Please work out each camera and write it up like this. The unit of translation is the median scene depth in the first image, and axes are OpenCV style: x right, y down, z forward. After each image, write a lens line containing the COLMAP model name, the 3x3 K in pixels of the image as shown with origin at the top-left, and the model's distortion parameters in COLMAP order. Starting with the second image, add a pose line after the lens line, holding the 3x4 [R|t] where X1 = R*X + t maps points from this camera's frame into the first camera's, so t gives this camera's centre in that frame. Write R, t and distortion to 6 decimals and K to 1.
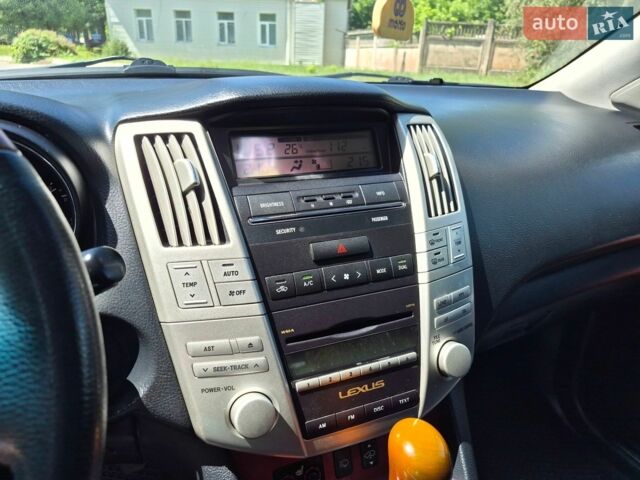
lens RADIAL K [[471.6, 0, 331.0], [0, 471.6, 237.8], [0, 0, 1]] dist [0.003405, -0.011235]
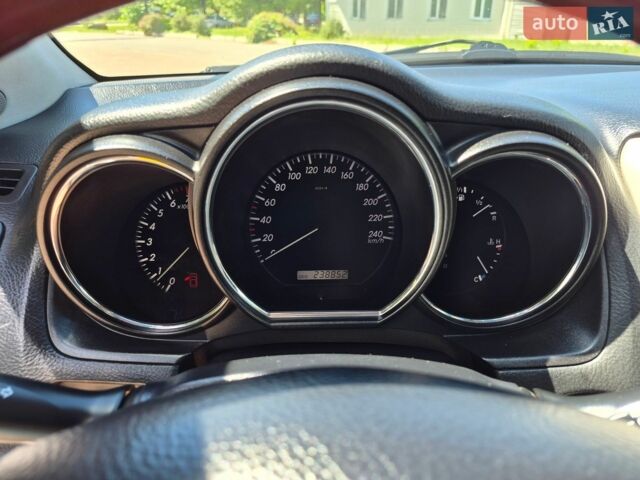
lens RADIAL K [[471.6, 0, 324.8], [0, 471.6, 235.9], [0, 0, 1]] dist [0.003405, -0.011235]
pose [[0.919715, 0.130803, -0.370154, -0.293941], [-0.115502, 0.991288, 0.063310, -0.037520], [0.375211, -0.015474, 0.926810, 0.053812]]
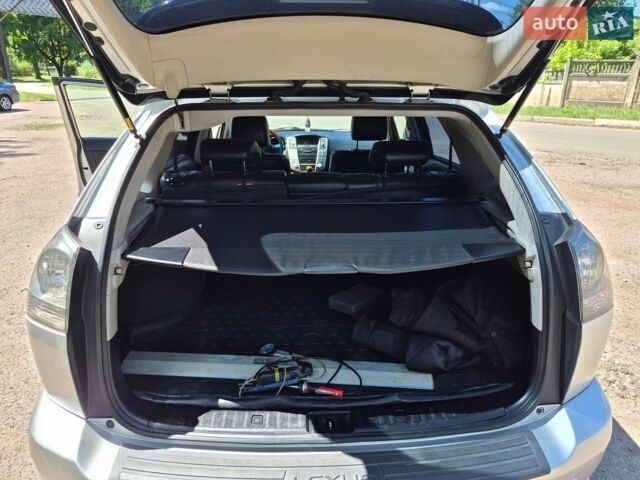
lens RADIAL K [[471.6, 0, 316.7], [0, 471.6, 239.5], [0, 0, 1]] dist [0.003405, -0.011235]
pose [[0.925293, 0.090260, -0.368355, 1.837548], [-0.110171, 0.993353, -0.033337, 0.990552], [0.362898, 0.071429, 0.929087, -3.635329]]
